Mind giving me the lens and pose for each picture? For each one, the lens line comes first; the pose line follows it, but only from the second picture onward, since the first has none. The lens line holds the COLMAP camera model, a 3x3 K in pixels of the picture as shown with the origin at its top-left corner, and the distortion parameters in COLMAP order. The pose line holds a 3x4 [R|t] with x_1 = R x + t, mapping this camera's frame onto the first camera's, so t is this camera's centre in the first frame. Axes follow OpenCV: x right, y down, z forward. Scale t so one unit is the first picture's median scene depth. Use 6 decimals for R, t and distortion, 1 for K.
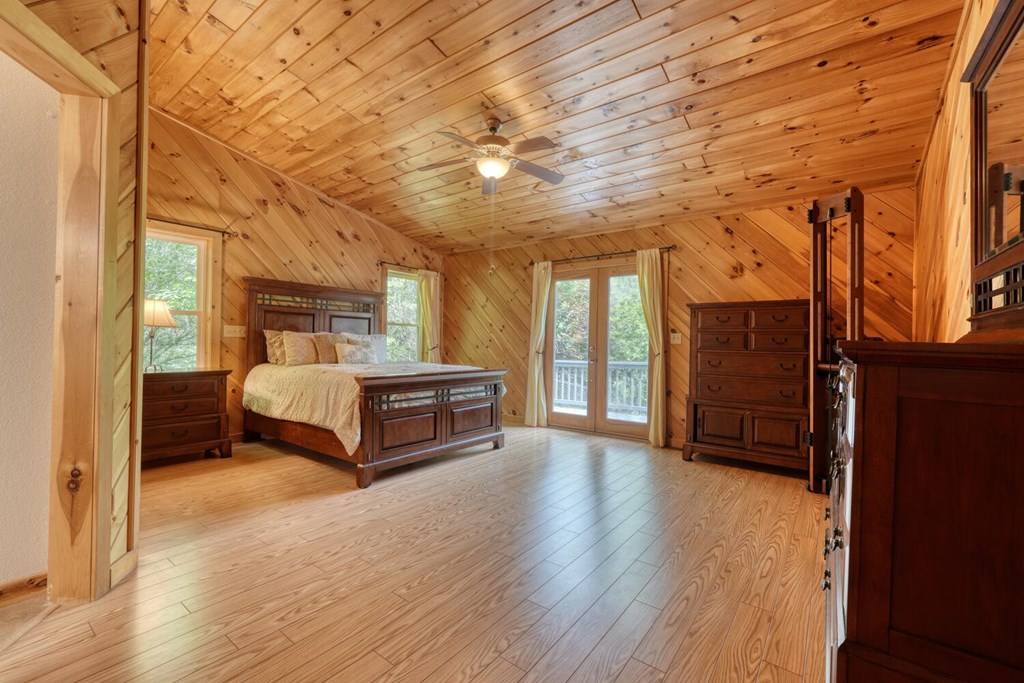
lens RADIAL K [[431.6, 0, 510.1], [0, 431.6, 340.6], [0, 0, 1]] dist [-0.002068, 0.000591]
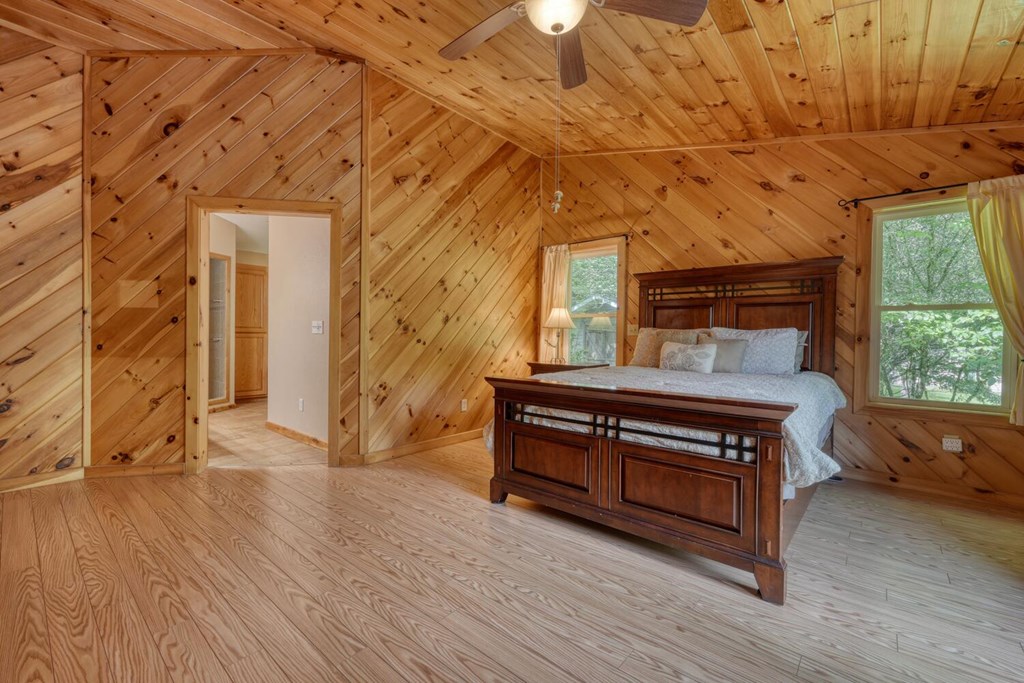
lens RADIAL K [[431.6, 0, 510.1], [0, 431.6, 340.6], [0, 0, 1]] dist [-0.002068, 0.000591]
pose [[-0.055537, -0.004305, -0.998447, 0.403268], [-0.005336, 0.999978, -0.004015, 0.009214], [0.998442, 0.005104, -0.055558, 0.797233]]
